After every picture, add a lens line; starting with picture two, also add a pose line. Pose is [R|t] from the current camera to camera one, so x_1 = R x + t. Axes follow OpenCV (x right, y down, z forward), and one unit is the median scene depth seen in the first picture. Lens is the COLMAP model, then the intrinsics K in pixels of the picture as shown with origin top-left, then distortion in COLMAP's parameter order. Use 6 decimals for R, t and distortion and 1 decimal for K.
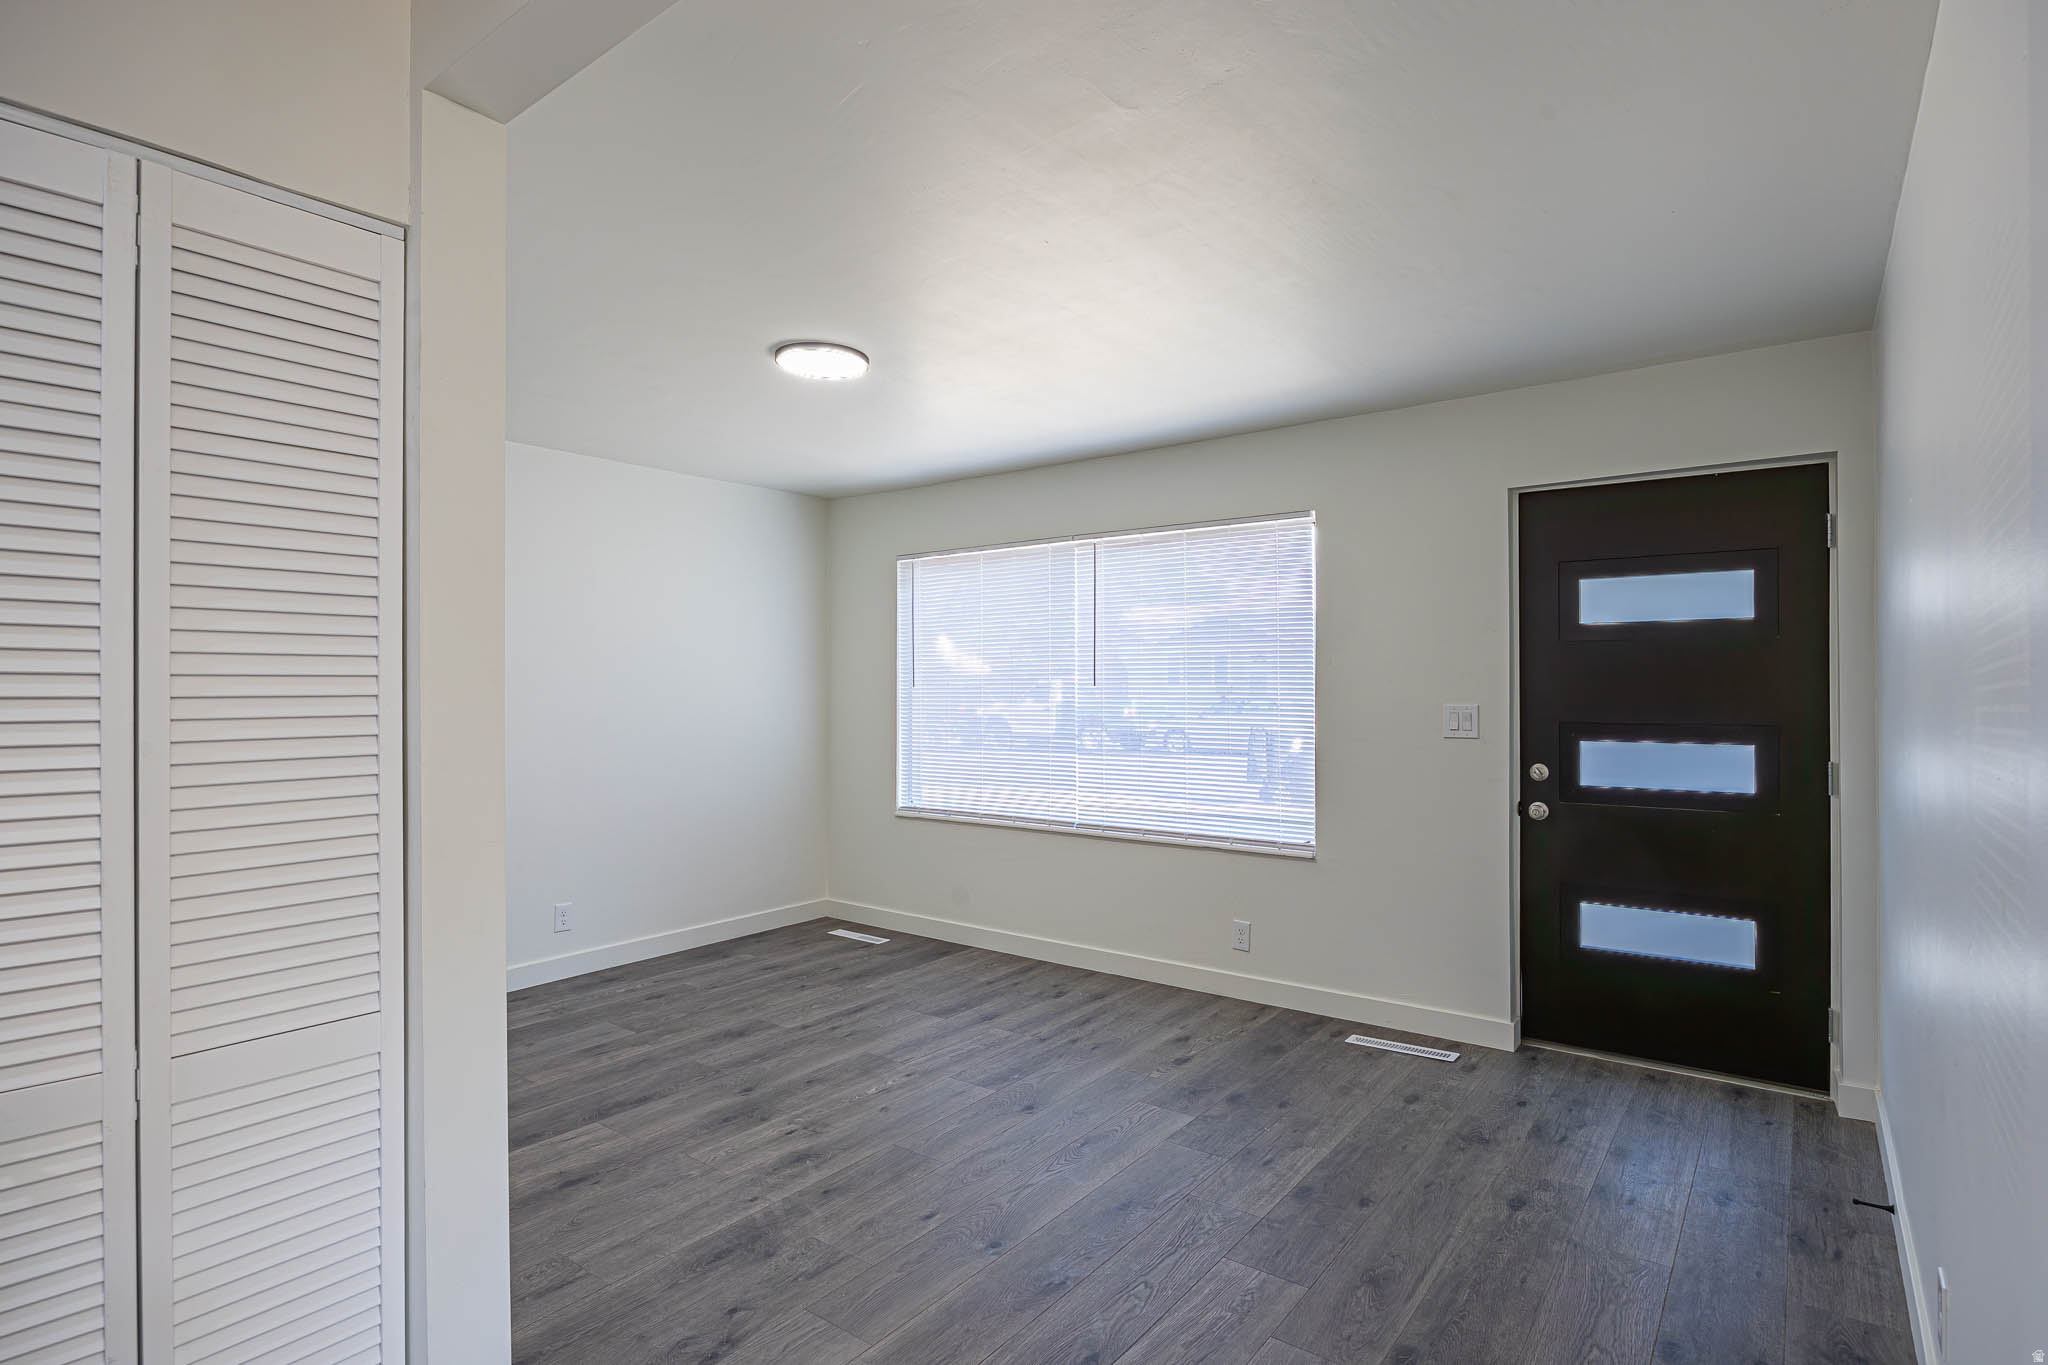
lens RADIAL K [[1013.1, 0, 1024.0], [0, 1013.1, 682.5], [0, 0, 1]] dist [-0.004041, -0.000566]
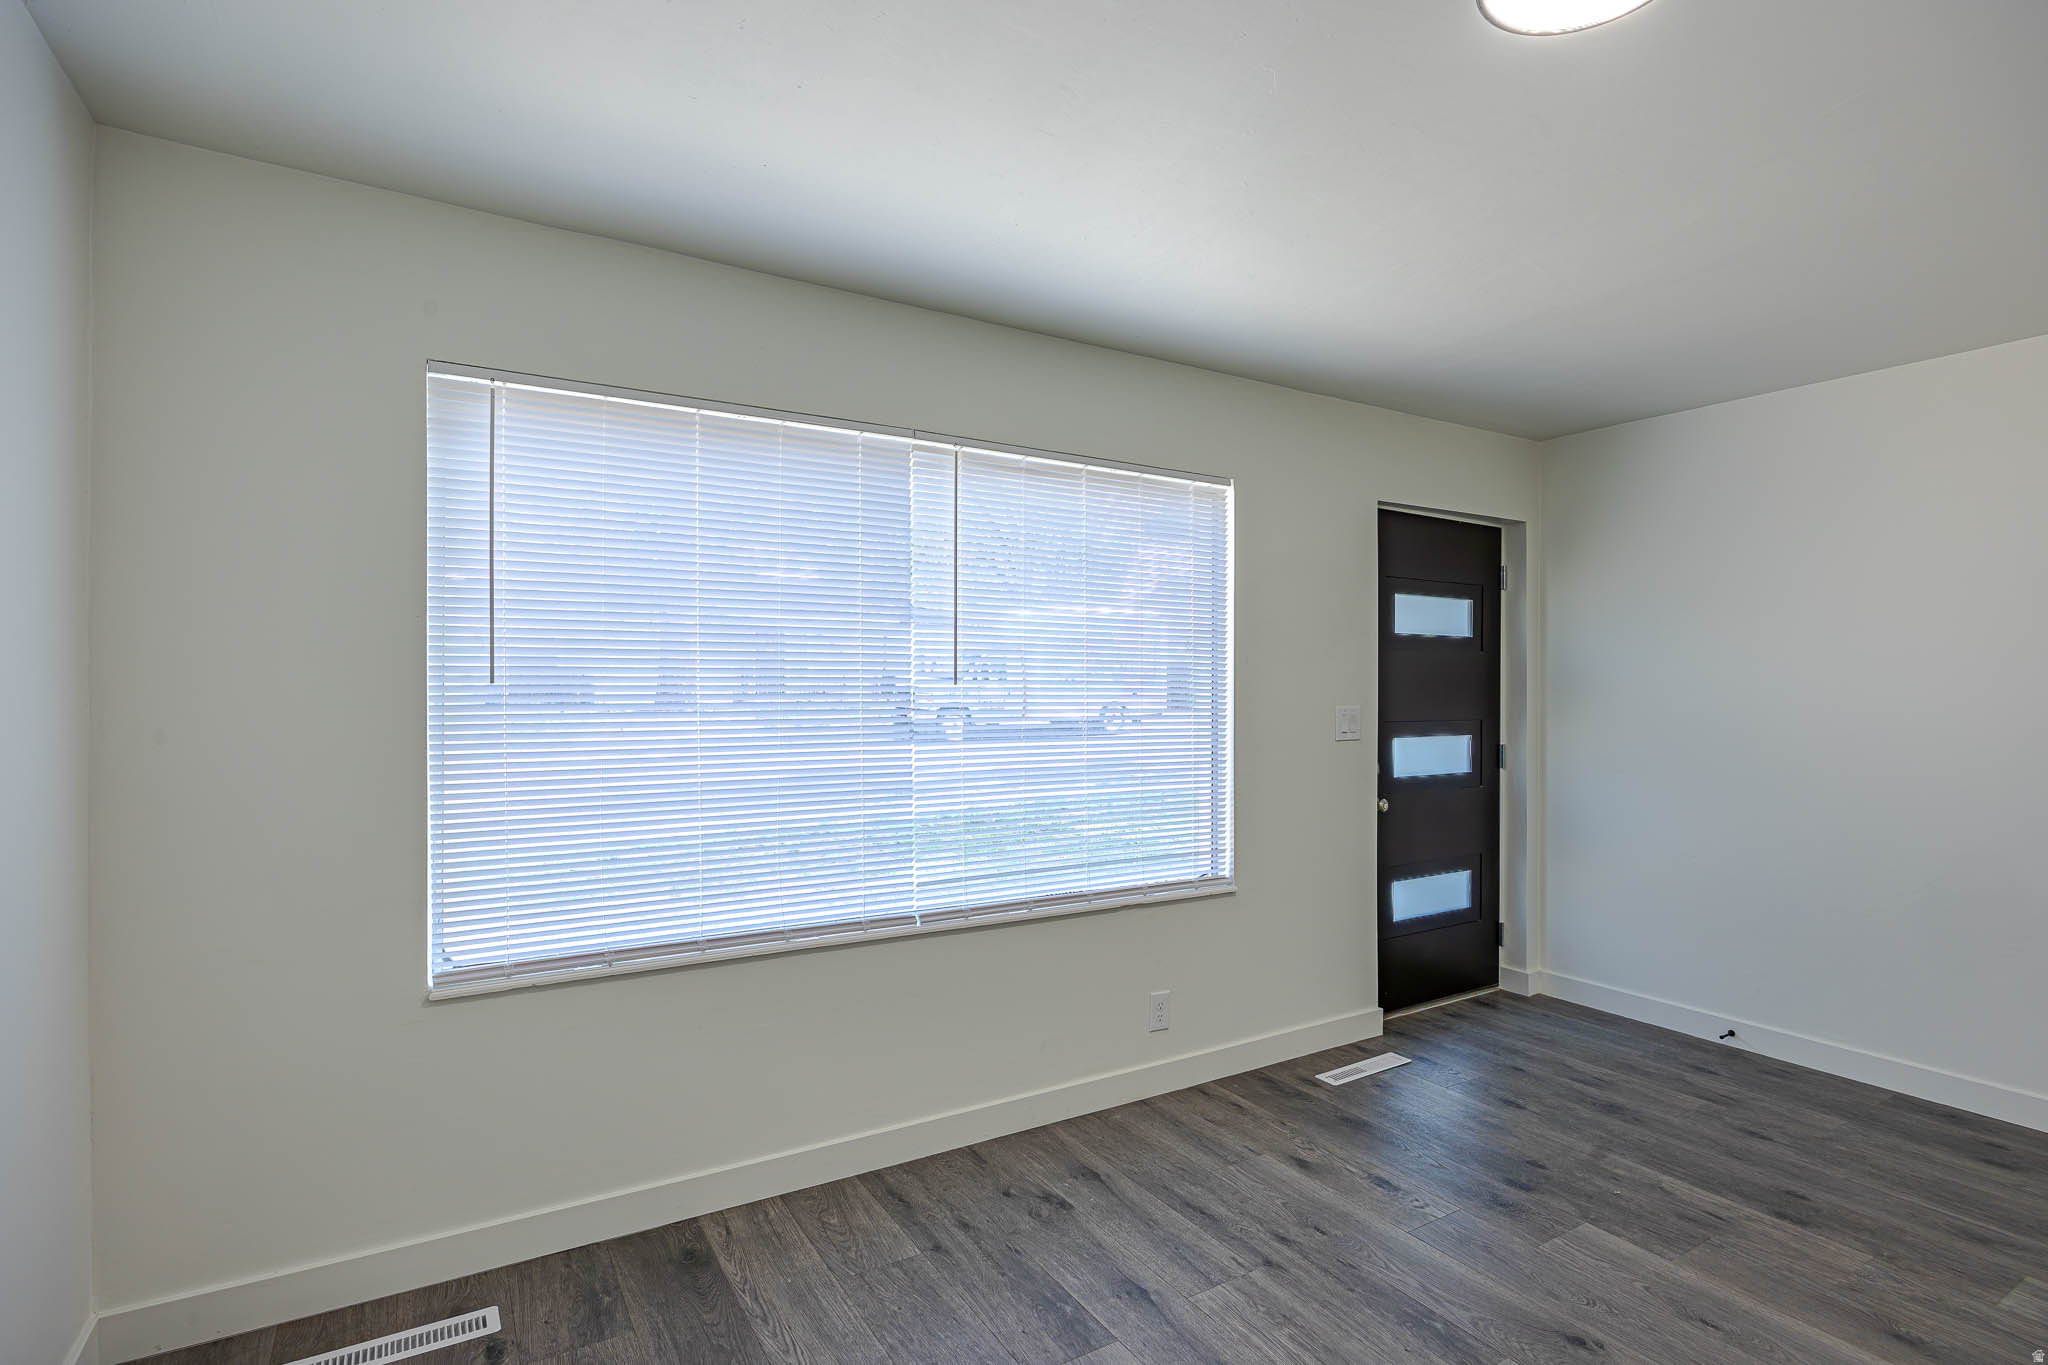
lens RADIAL K [[1013.1, 0, 1024.0], [0, 1013.1, 682.5], [0, 0, 1]] dist [-0.004041, -0.000566]
pose [[0.359916, 0.006479, 0.932962, -0.637708], [-0.011441, 0.999931, -0.002531, 0.004013], [-0.932914, -0.009763, 0.359966, 0.965709]]
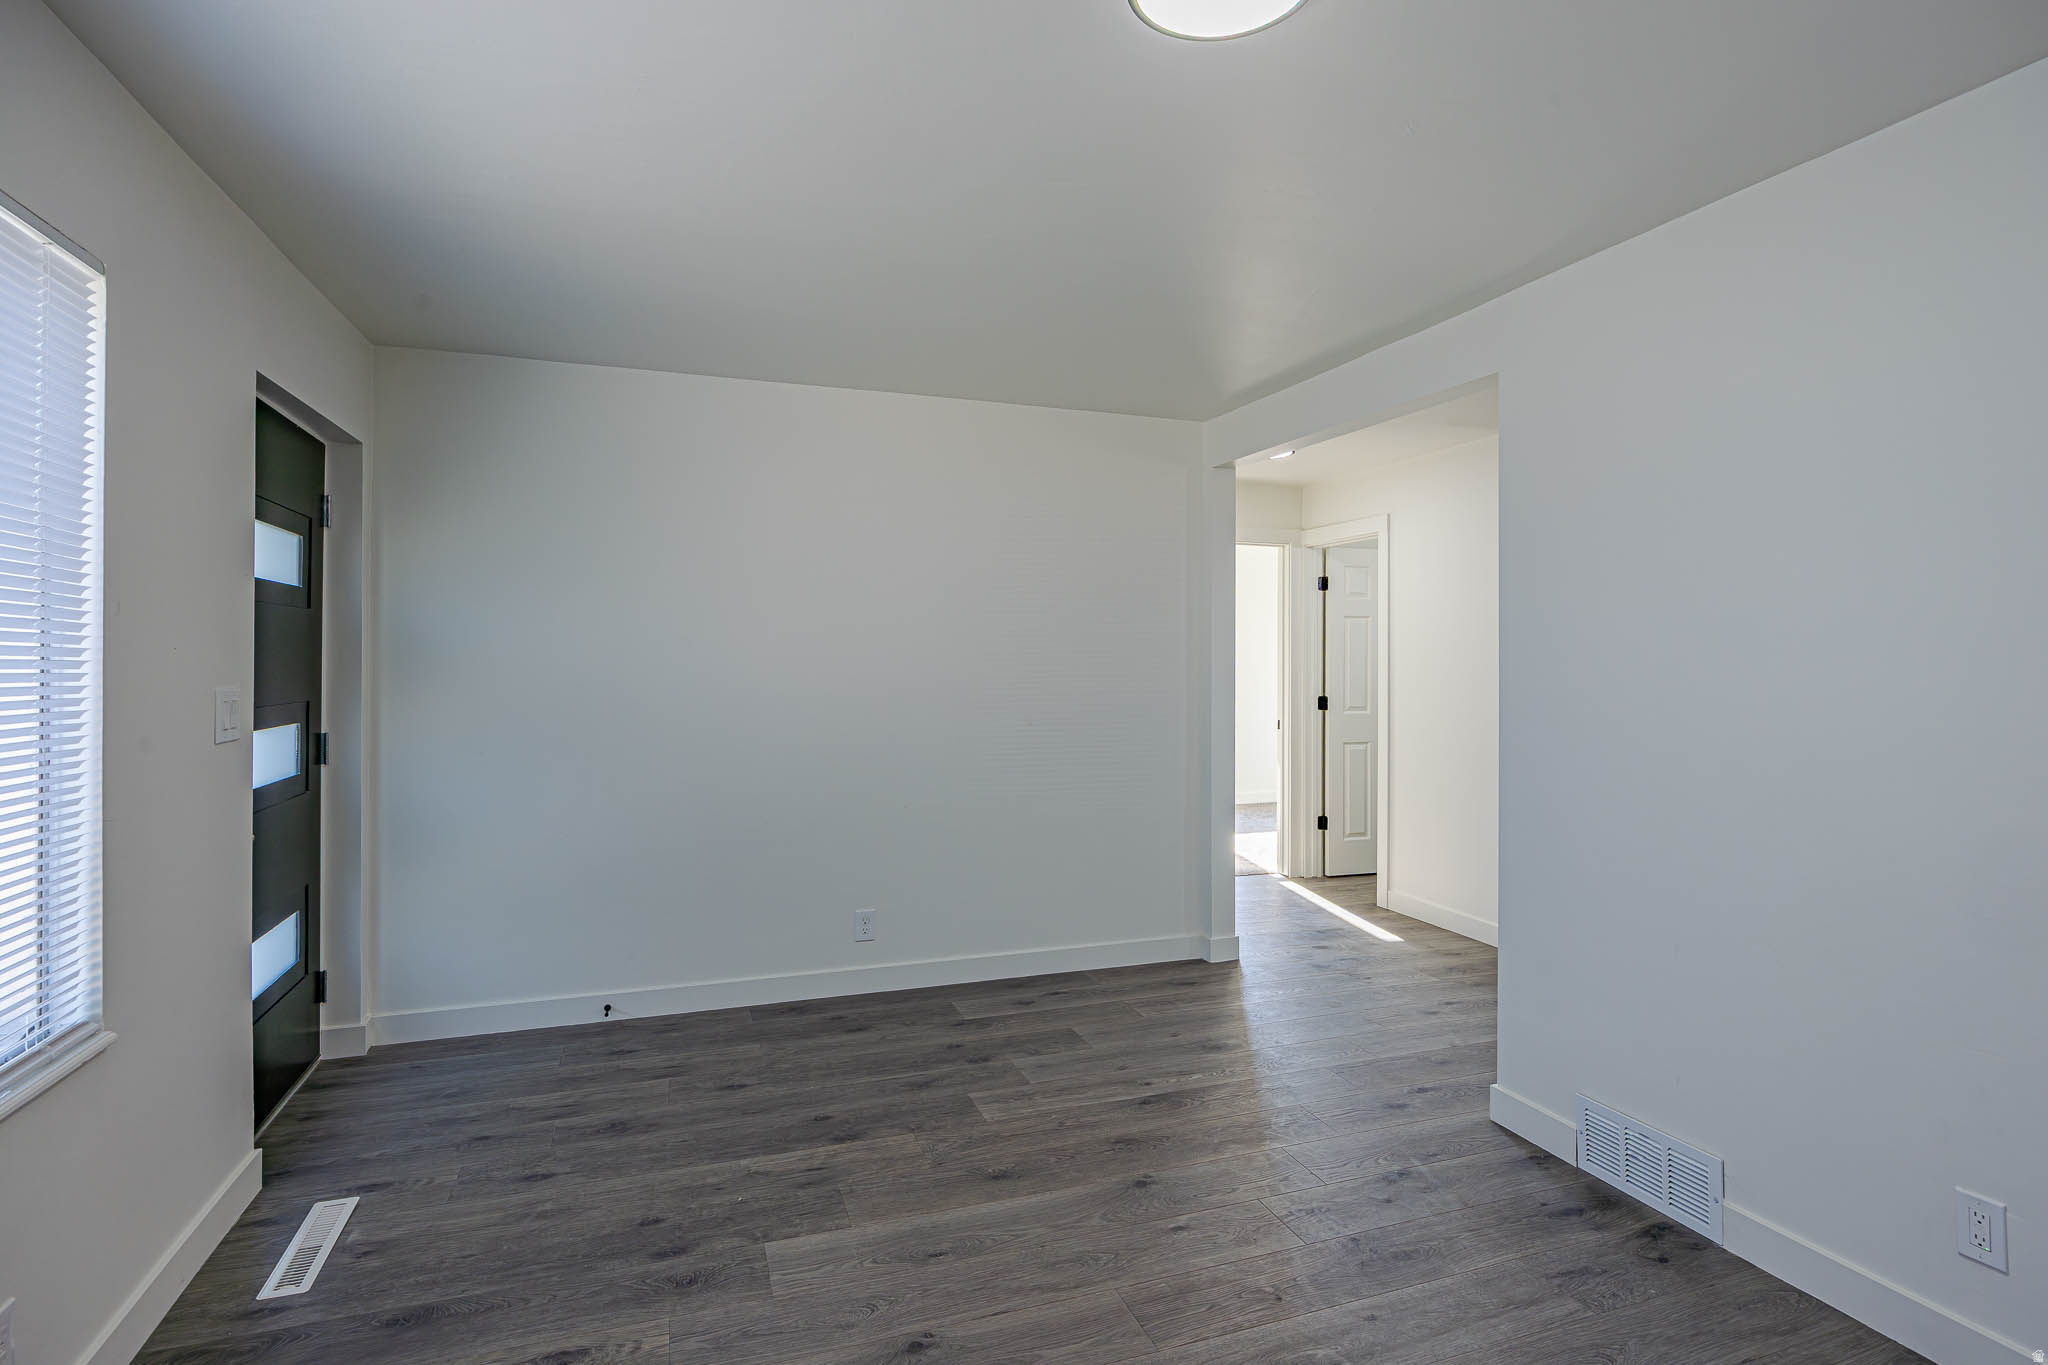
lens RADIAL K [[1046.4, 0, 1045.6], [0, 1046.4, 653.8], [0, 0, 1]] dist [-0.001324, -0.000076]
pose [[-0.846449, 0.003377, 0.532459, -0.350984], [-0.003402, 0.999925, -0.011750, 0.006136], [-0.532459, -0.011757, -0.846374, 1.314365]]
